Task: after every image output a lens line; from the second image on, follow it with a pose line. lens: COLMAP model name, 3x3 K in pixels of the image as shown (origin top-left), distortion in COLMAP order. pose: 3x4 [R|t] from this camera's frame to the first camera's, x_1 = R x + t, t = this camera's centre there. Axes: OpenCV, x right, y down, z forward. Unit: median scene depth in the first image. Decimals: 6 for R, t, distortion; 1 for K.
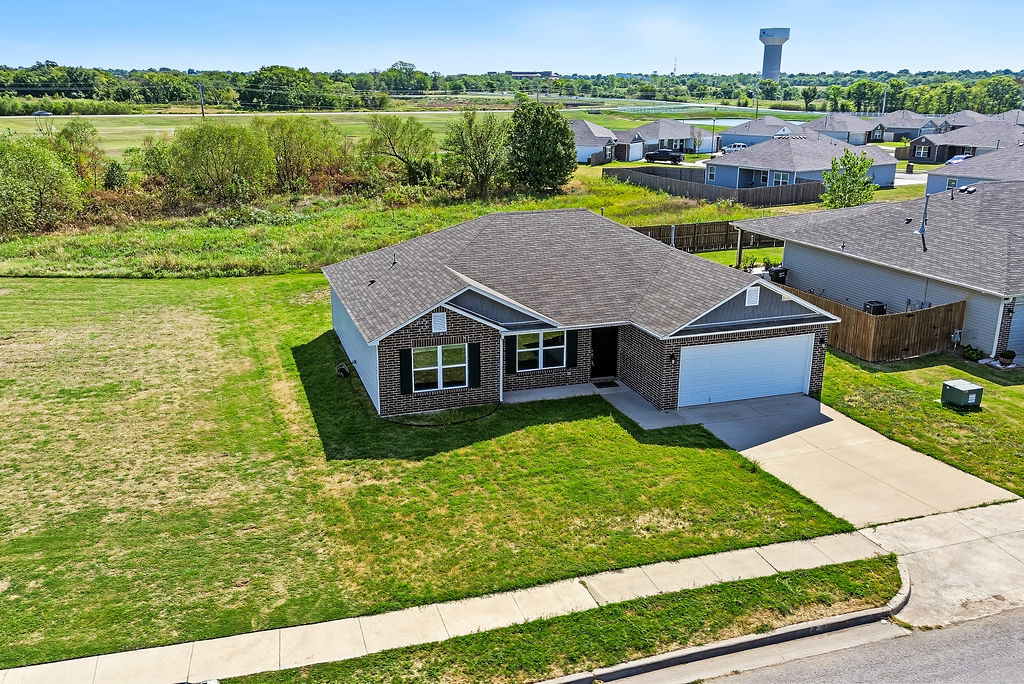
lens RADIAL K [[855.6, 0, 511.3], [0, 855.6, 345.5], [0, 0, 1]] dist [0.066768, -0.065783]
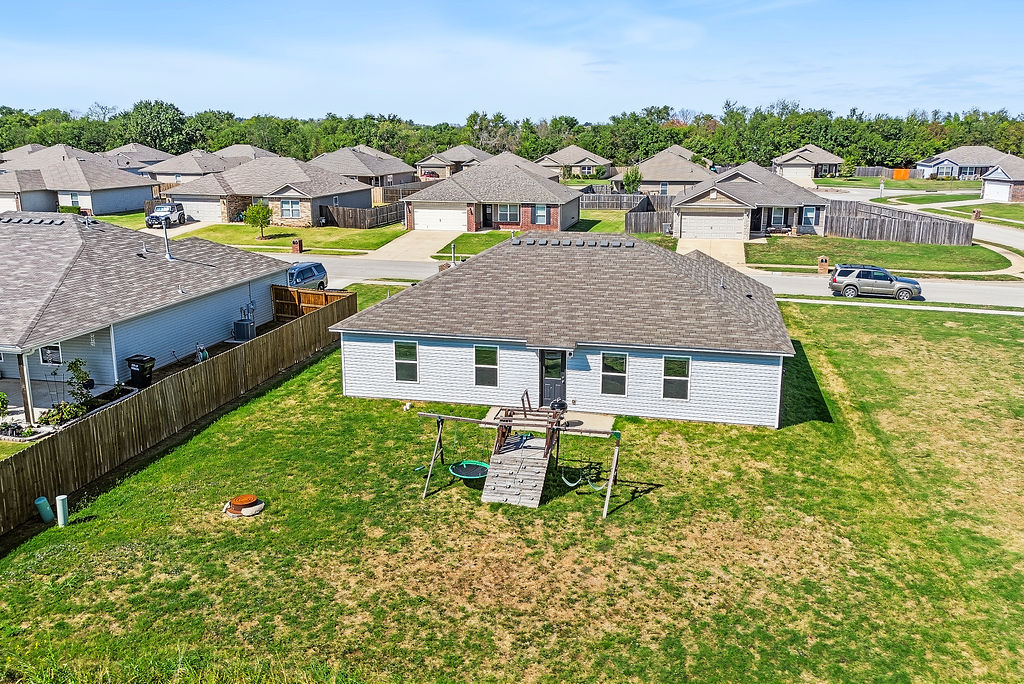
lens RADIAL K [[855.6, 0, 512.9], [0, 855.6, 343.9], [0, 0, 1]] dist [0.066768, -0.065783]
pose [[-0.852019, -0.127411, 0.507770, -0.511161], [0.148853, 0.870937, 0.468307, -0.624440], [-0.501904, 0.474589, -0.723089, 2.165300]]
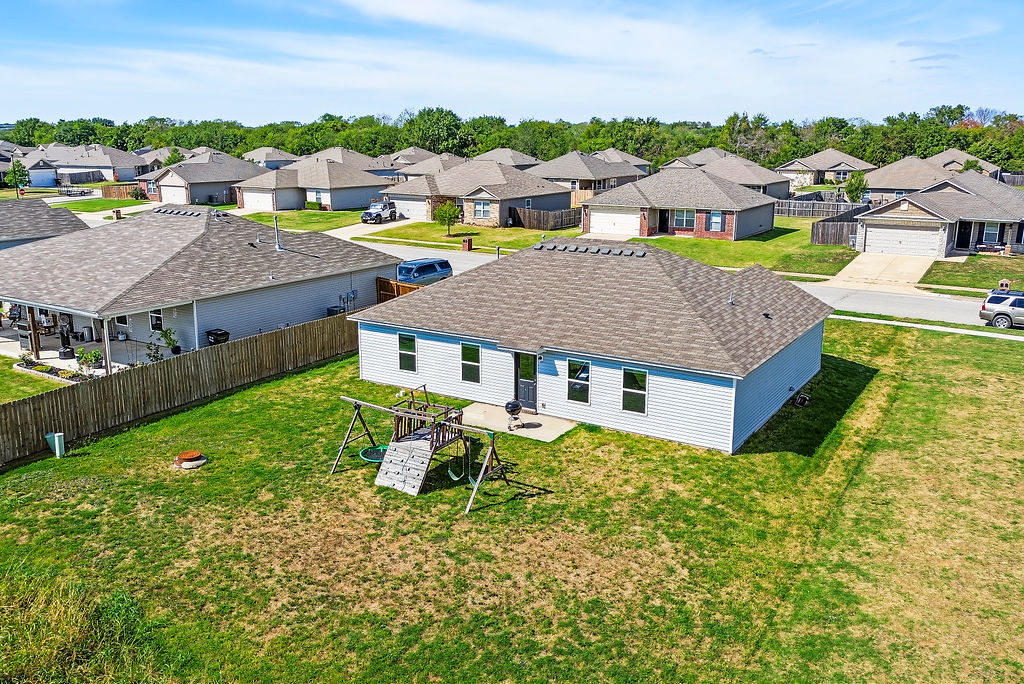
lens RADIAL K [[855.6, 0, 510.3], [0, 855.6, 345.9], [0, 0, 1]] dist [0.066768, -0.065783]
pose [[-0.631571, -0.188157, 0.752140, -0.811001], [0.220304, 0.886566, 0.406775, -0.568791], [-0.743360, 0.422607, -0.518478, 1.956076]]
